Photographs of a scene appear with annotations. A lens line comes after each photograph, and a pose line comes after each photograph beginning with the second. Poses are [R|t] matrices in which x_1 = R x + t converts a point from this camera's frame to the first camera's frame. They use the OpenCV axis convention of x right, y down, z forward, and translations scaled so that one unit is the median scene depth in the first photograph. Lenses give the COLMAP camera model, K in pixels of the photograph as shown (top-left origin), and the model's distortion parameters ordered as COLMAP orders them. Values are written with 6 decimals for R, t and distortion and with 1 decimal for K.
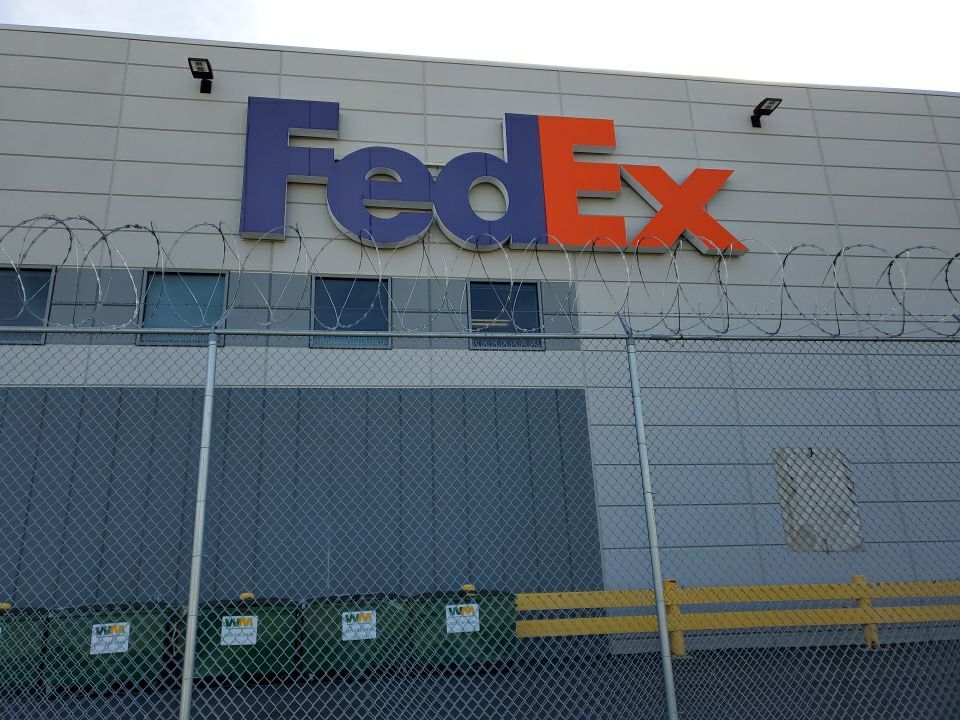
lens RADIAL K [[712.4, 0, 480.0], [0, 712.4, 360.0], [0, 0, 1]] dist [0.039468, -0.006856]
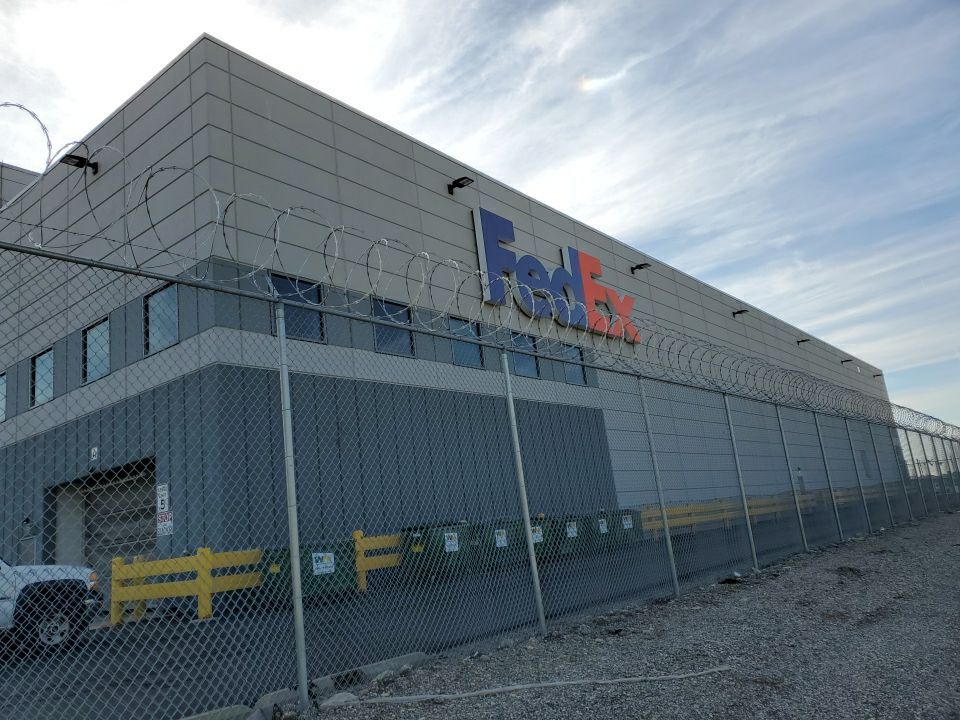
lens RADIAL K [[733.4, 0, 483.1], [0, 733.4, 339.8], [0, 0, 1]] dist [0.053486, -0.001345]
pose [[0.730468, 0.133495, 0.669773, -1.336365], [-0.140277, 0.989127, -0.044158, -0.010501], [-0.668386, -0.061697, 0.741252, -0.209299]]
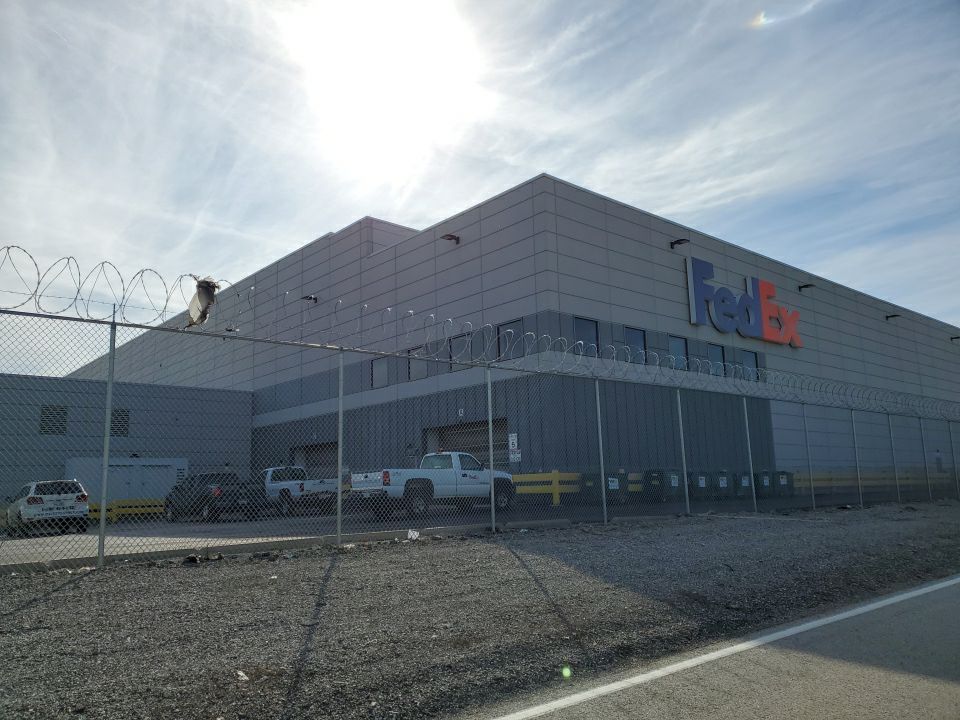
lens RADIAL K [[712.4, 0, 480.0], [0, 712.4, 360.0], [0, 0, 1]] dist [0.039468, -0.006856]
pose [[0.846677, 0.114490, 0.519644, -1.981842], [-0.186454, 0.978496, 0.088211, -0.120456], [-0.498370, -0.171577, 0.849817, -0.620613]]
